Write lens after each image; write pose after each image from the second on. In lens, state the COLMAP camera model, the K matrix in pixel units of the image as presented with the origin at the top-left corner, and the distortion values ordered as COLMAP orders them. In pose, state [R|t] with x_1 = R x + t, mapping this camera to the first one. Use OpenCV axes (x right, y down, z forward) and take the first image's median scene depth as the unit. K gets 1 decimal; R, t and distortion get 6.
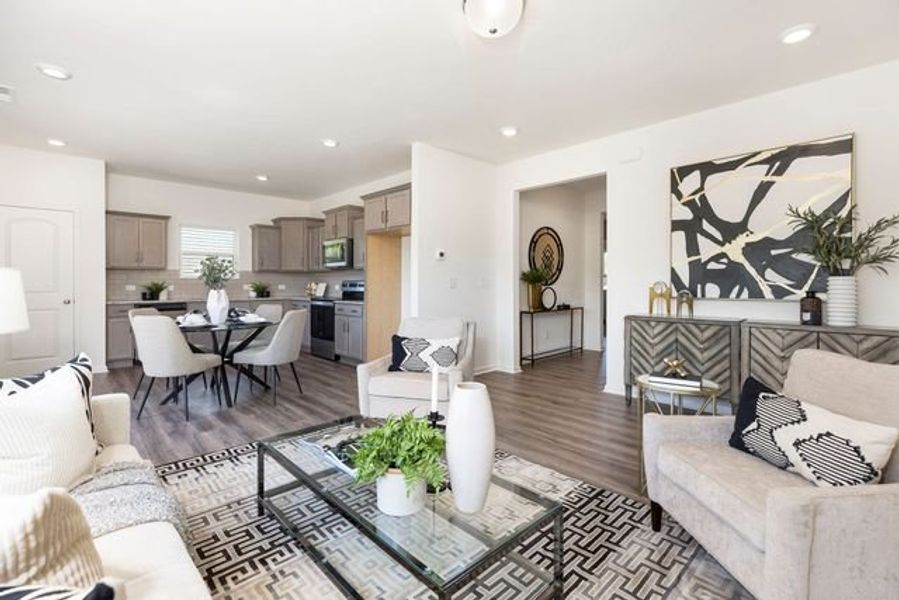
lens RADIAL K [[410.2, 0, 449.8], [0, 410.2, 289.0], [0, 0, 1]] dist [0.017136, -0.000116]
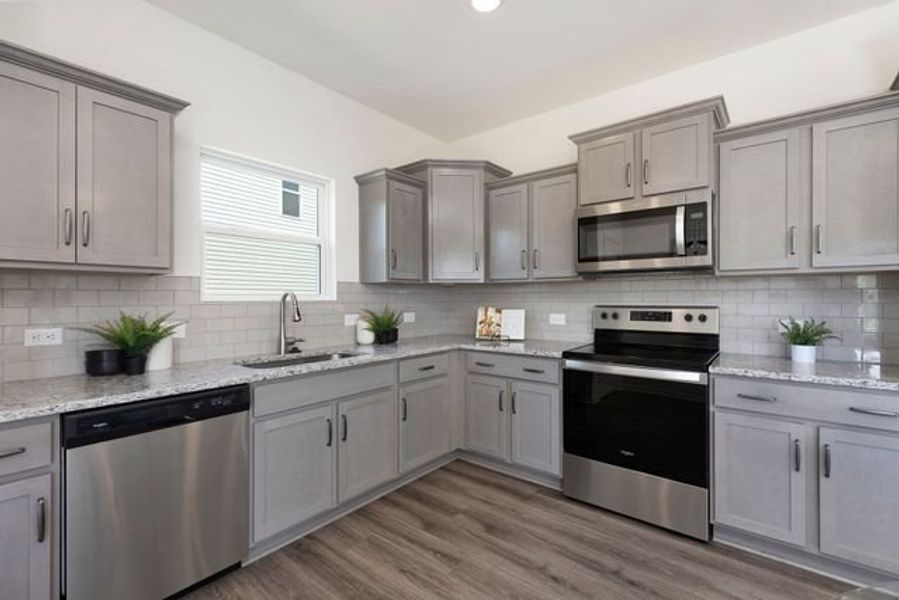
lens RADIAL K [[400.1, 0, 449.5], [0, 400.1, 300.0], [0, 0, 1]] dist [0.013024, 0.000073]
pose [[0.991709, -0.003961, 0.128442, -0.503508], [0.005114, 0.999950, -0.008647, -0.023987], [-0.128401, 0.009232, 0.991679, 0.654491]]
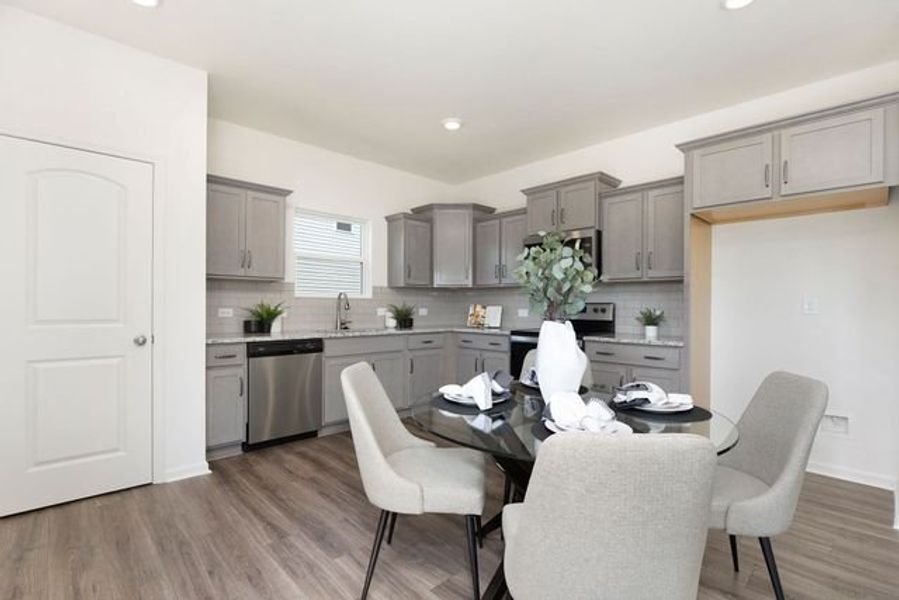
lens RADIAL K [[424.6, 0, 456.3], [0, 424.6, 310.1], [0, 0, 1]] dist [-0.002519, -0.000209]
pose [[0.999918, 0.004221, 0.012117, -0.435033], [-0.004164, 0.999980, -0.004729, -0.004940], [-0.012137, 0.004678, 0.999915, 0.382596]]
